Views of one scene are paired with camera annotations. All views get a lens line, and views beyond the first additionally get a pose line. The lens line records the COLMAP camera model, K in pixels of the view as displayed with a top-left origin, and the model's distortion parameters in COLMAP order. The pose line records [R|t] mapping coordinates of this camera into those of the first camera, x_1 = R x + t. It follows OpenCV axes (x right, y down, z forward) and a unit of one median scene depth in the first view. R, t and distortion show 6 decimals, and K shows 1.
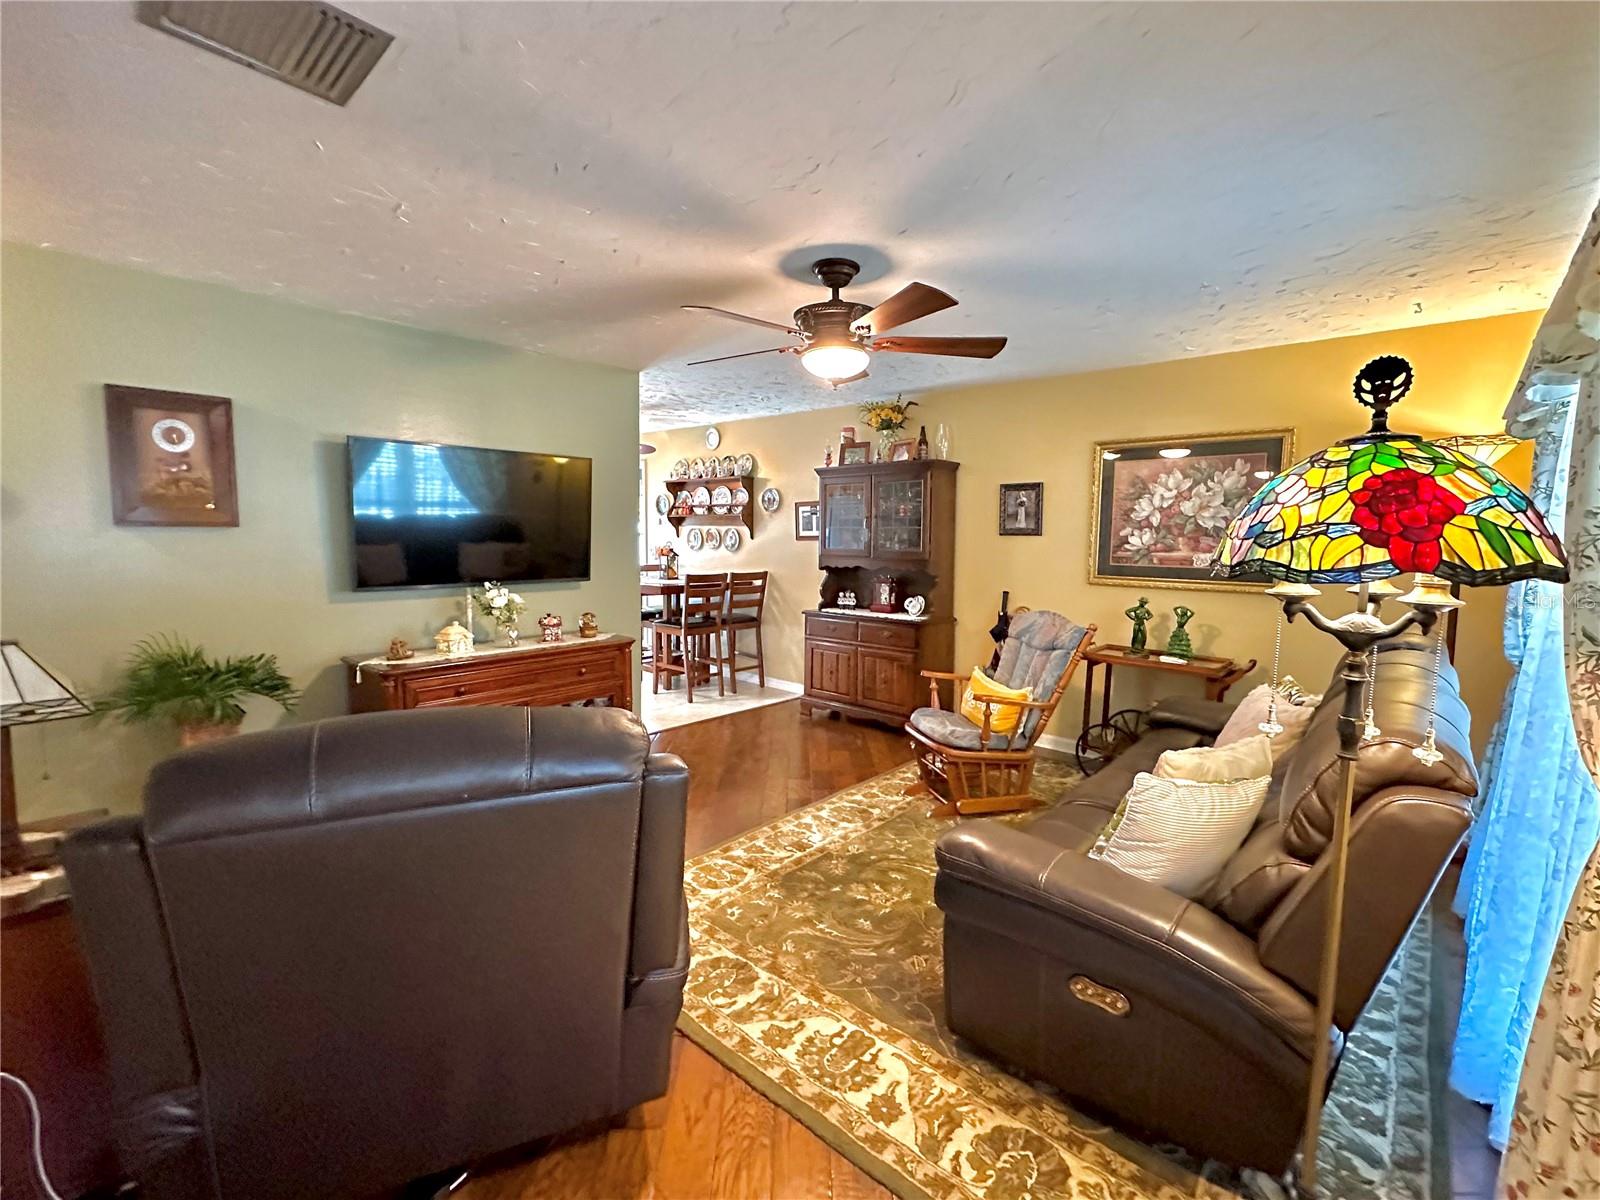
lens RADIAL K [[707.0, 0, 798.1], [0, 707.0, 600.8], [0, 0, 1]] dist [0.004173, 0.000232]
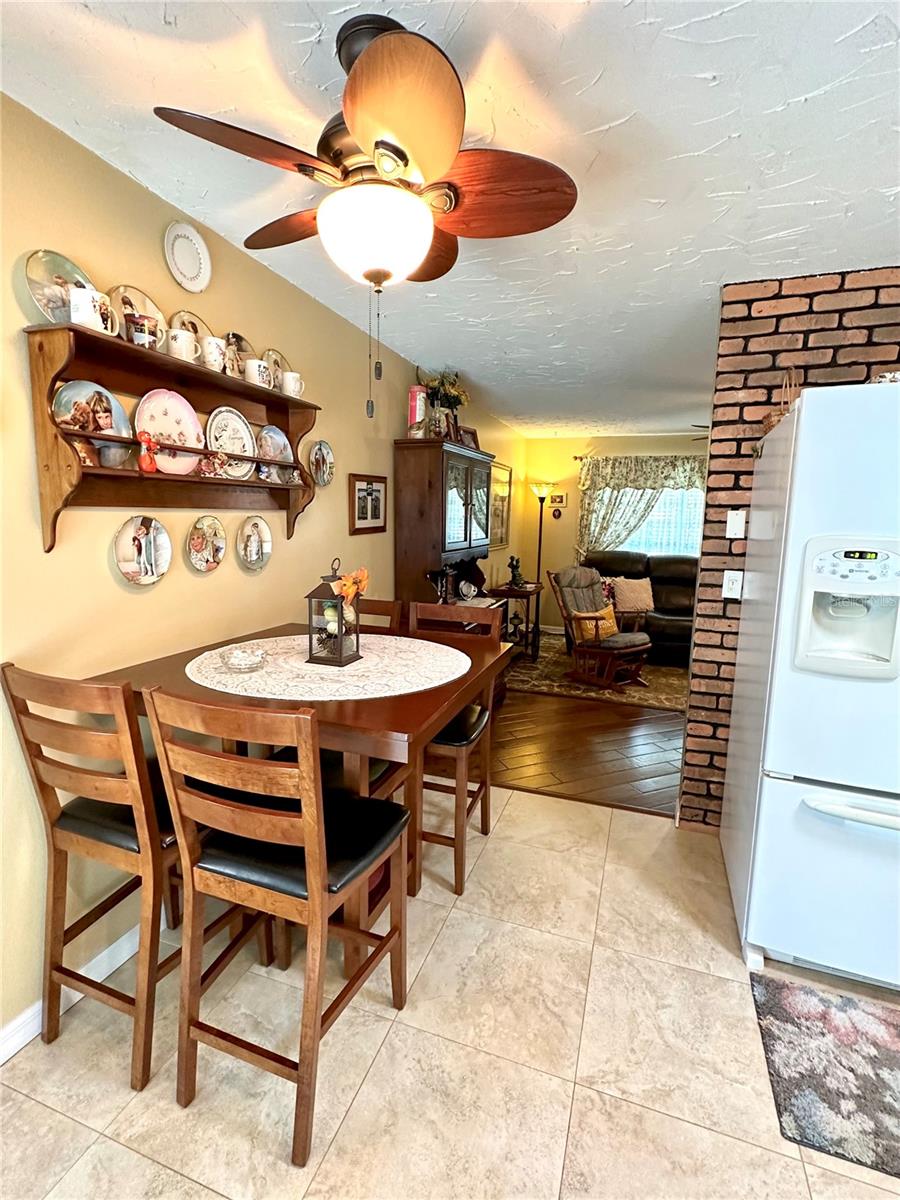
lens RADIAL K [[566.7, 0, 449.9], [0, 566.7, 599.7], [0, 0, 1]] dist [-0.000615, 0.000226]
pose [[-0.387364, -0.155853, 0.908658, -0.744438], [0.065286, 0.978496, 0.195663, -0.182586], [-0.919612, 0.135115, -0.368859, 1.663769]]
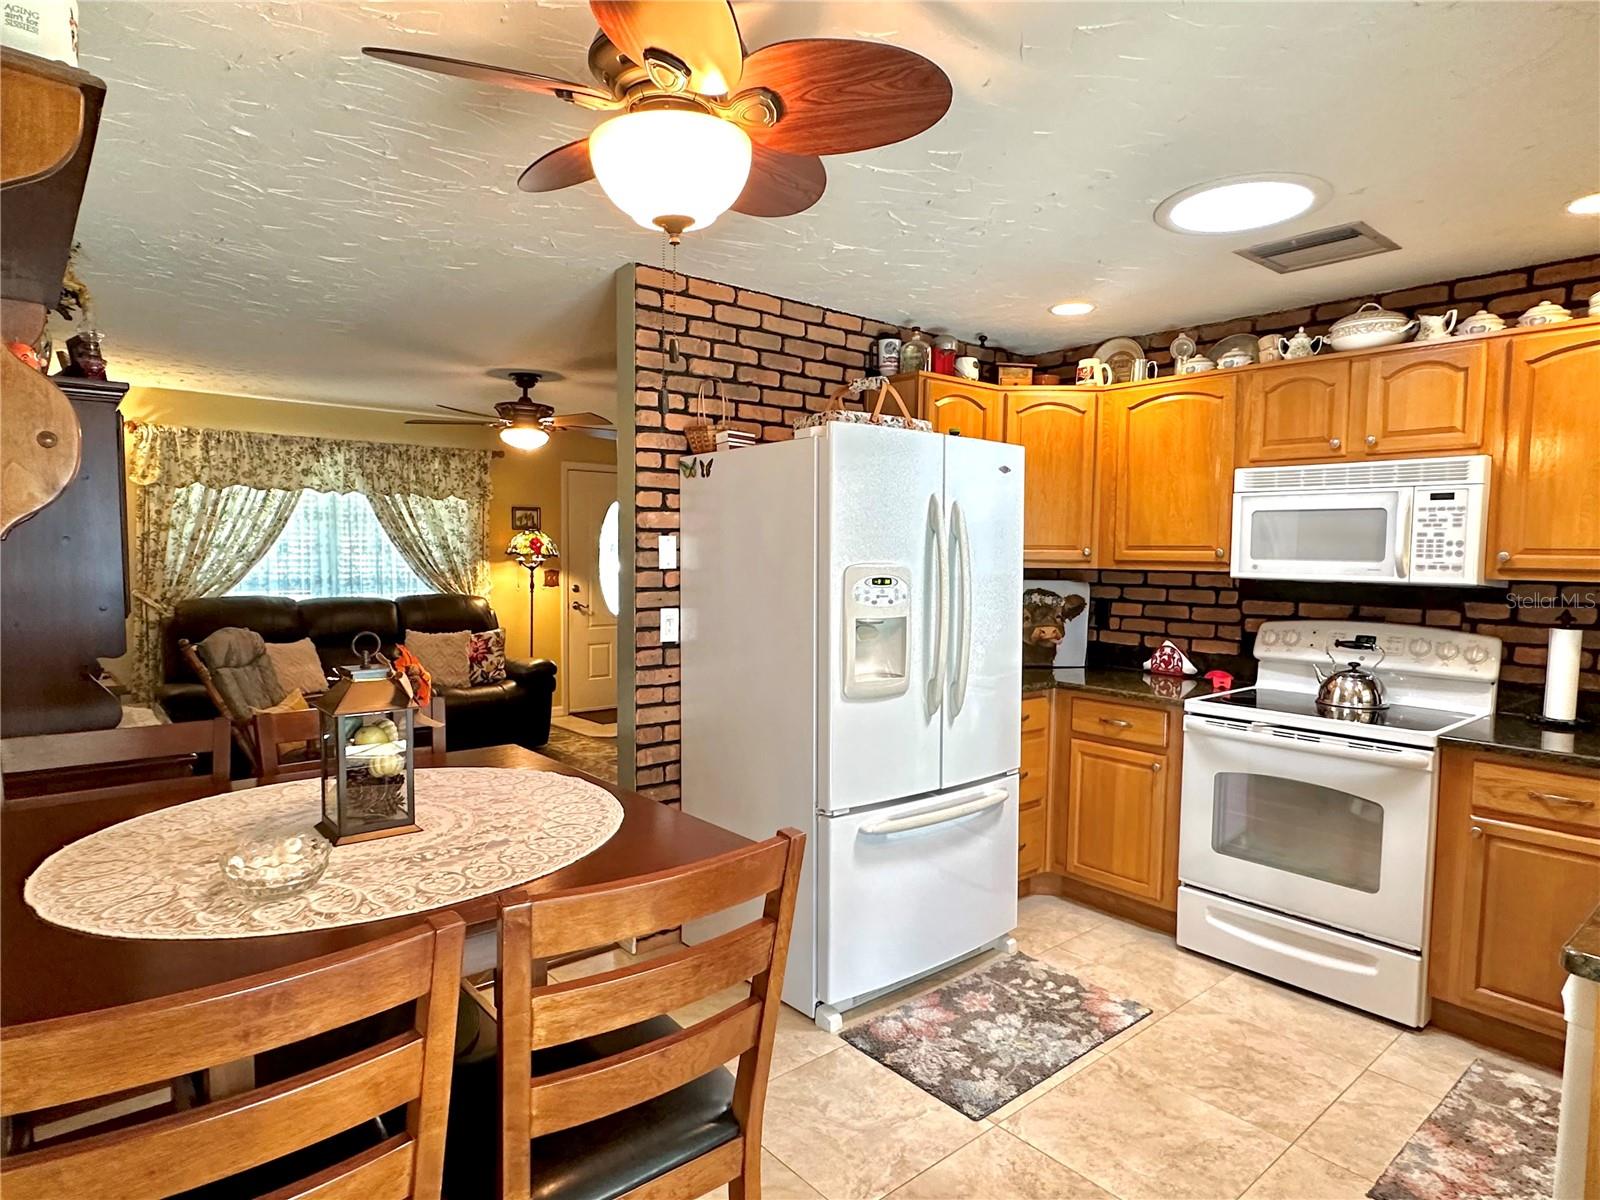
lens RADIAL K [[916.3, 0, 799.3], [0, 916.3, 606.2], [0, 0, 1]] dist [-0.003061, -0.001962]
pose [[-0.991821, -0.036490, 0.122307, -0.516506], [-0.016204, 0.986507, 0.162915, -0.209329], [-0.126601, 0.159601, -0.979030, 1.931188]]
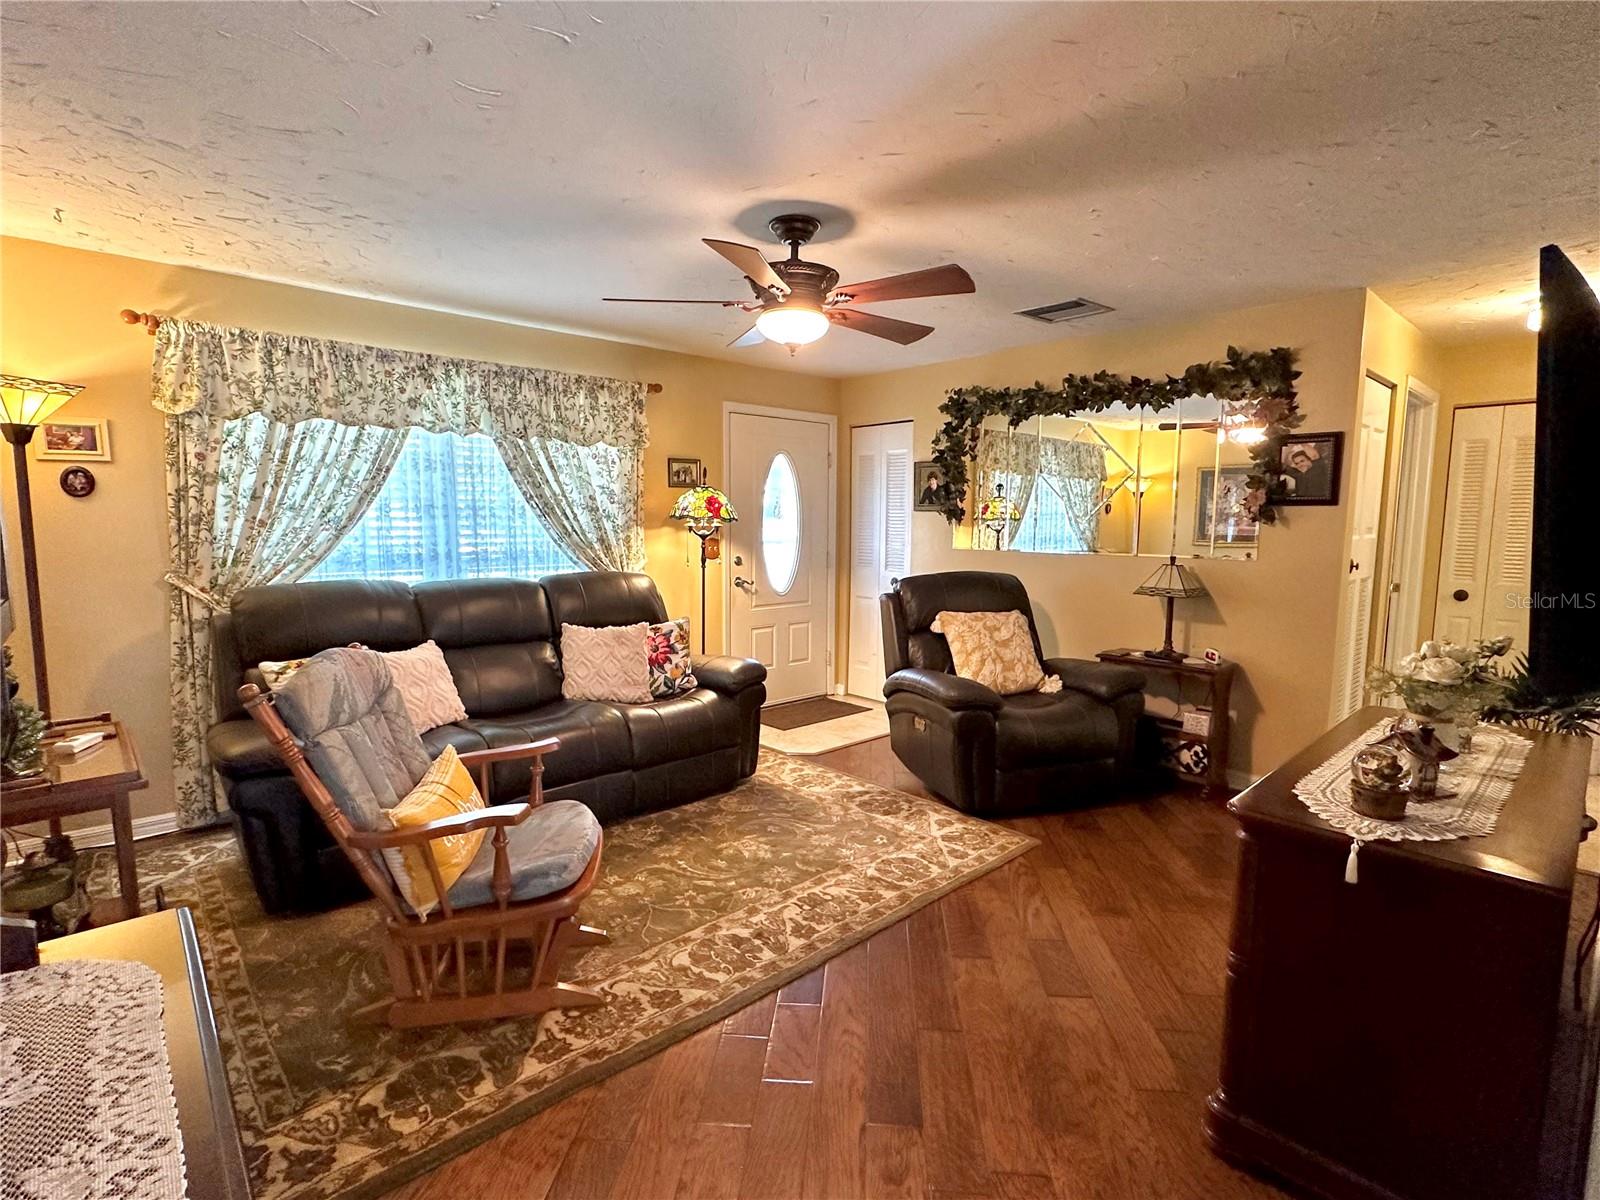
lens RADIAL K [[774.7, 0, 802.0], [0, 774.7, 601.2], [0, 0, 1]] dist [-0.005549, 0.000589]
pose [[-0.995621, -0.030817, 0.088259, -0.039644], [-0.012039, 0.978510, 0.205848, -0.130406], [-0.092706, 0.203884, -0.974596, 1.388369]]
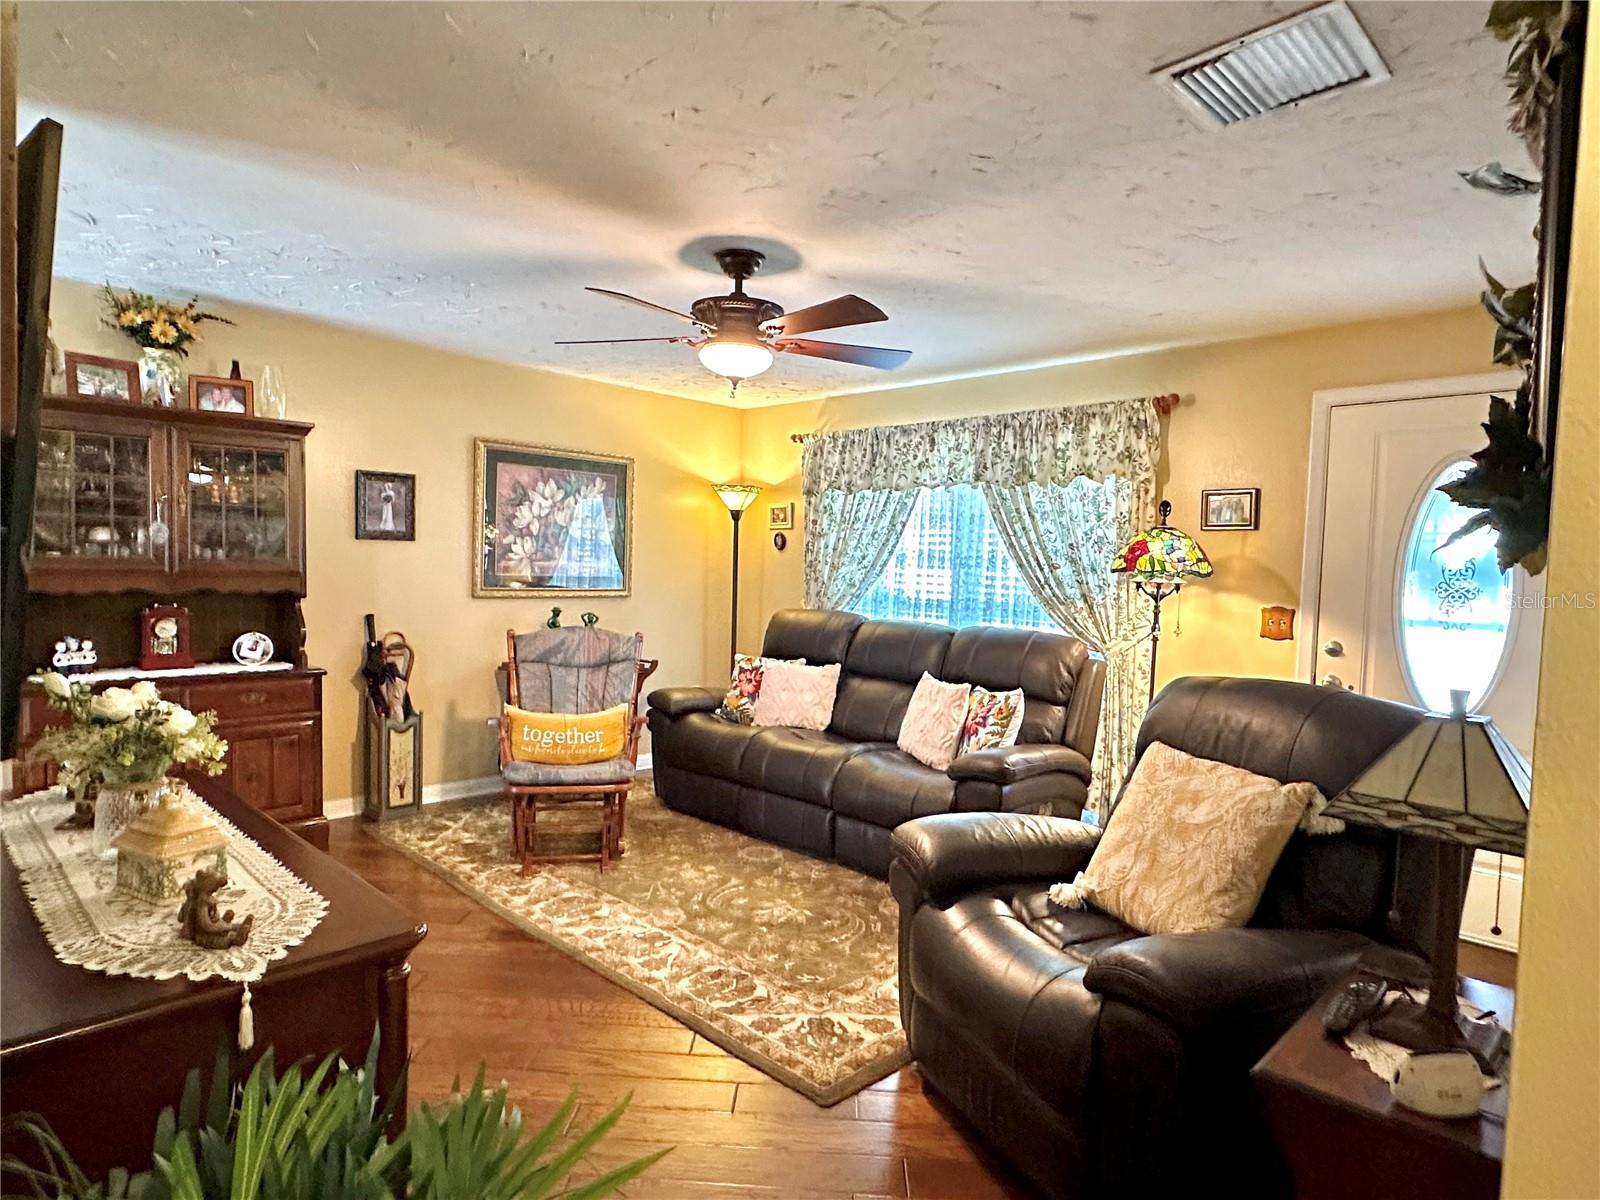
lens RADIAL K [[916.3, 0, 799.9], [0, 916.3, 608.7], [0, 0, 1]] dist [-0.003061, -0.001962]
pose [[0.043343, -0.059933, 0.997261, -0.767284], [0.063814, 0.996327, 0.057103, -0.053685], [-0.997020, 0.061164, 0.047008, 0.593987]]
